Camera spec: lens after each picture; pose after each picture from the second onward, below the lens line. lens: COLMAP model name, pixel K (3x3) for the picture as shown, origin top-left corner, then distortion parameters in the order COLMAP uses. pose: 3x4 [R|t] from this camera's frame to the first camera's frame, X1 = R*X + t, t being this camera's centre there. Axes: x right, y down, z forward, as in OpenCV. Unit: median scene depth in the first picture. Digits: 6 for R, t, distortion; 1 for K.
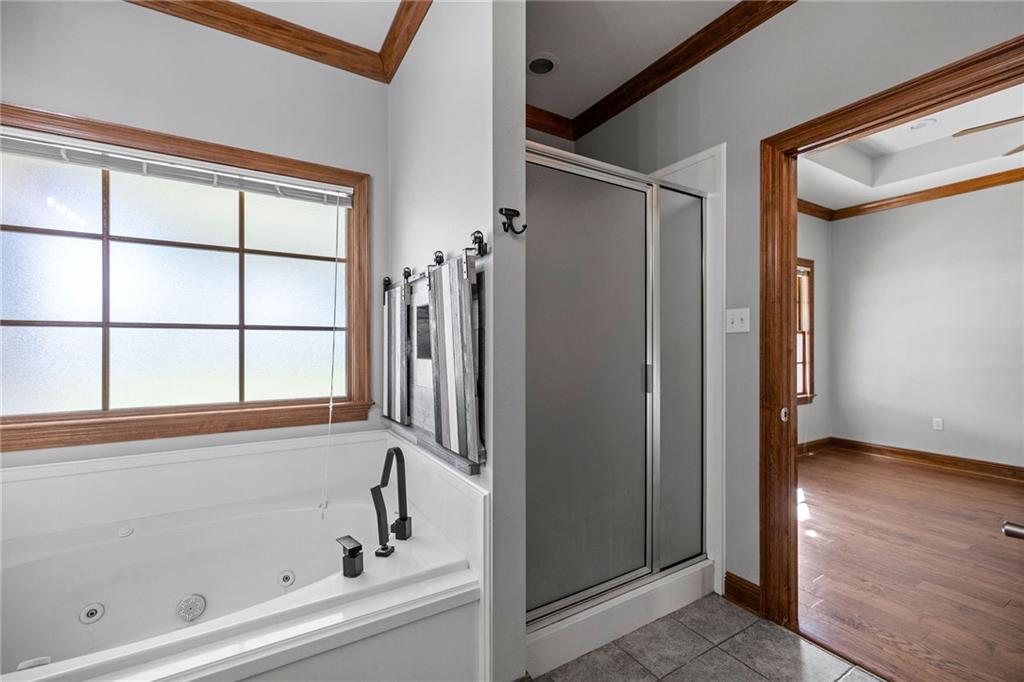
lens RADIAL K [[431.6, 0, 508.4], [0, 431.6, 345.5], [0, 0, 1]] dist [0.002289, -0.000094]
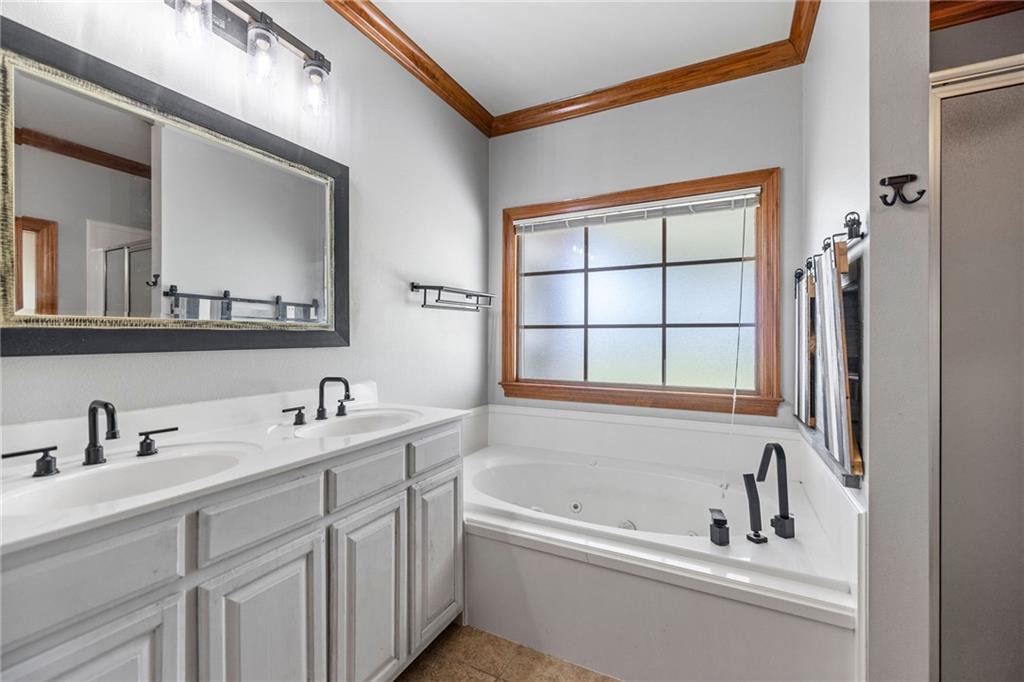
lens RADIAL K [[443.1, 0, 510.7], [0, 443.1, 341.8], [0, 0, 1]] dist [0.001149, 0.000066]
pose [[0.521419, 0.007243, -0.853270, 0.251921], [-0.005677, 0.999971, 0.005019, 0.000168], [0.853282, 0.002227, 0.521445, -0.052797]]
